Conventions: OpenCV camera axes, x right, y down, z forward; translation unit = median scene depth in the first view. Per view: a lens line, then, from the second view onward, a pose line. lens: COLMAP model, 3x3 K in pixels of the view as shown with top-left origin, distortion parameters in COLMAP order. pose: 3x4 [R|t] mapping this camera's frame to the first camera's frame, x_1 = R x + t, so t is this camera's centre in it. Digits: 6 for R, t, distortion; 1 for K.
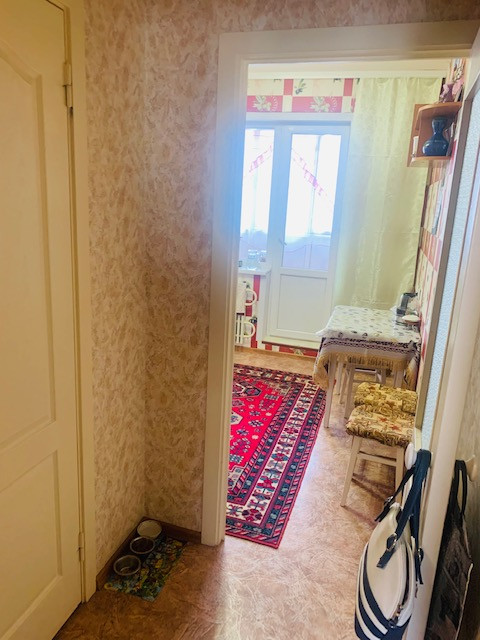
lens RADIAL K [[492.4, 0, 236.2], [0, 492.4, 321.8], [0, 0, 1]] dist [0.009370, -0.003068]
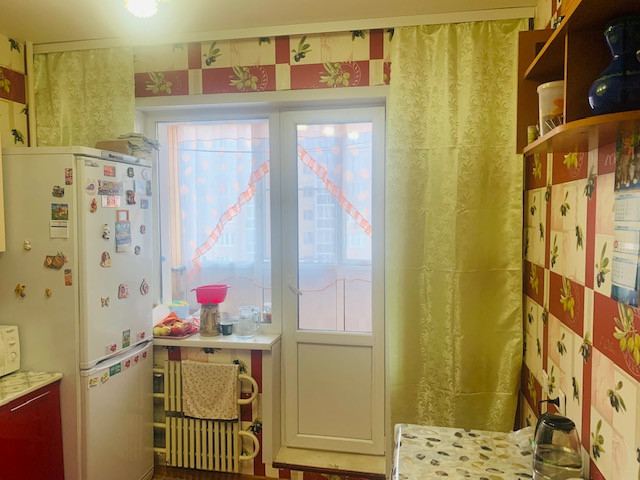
lens RADIAL K [[492.4, 0, 321.6], [0, 492.4, 238.1], [0, 0, 1]] dist [0.009370, -0.003068]
pose [[0.993361, -0.061836, 0.097010, 0.079822], [0.079413, 0.978695, -0.189338, -0.120865], [-0.083235, 0.195784, 0.977108, 0.429858]]
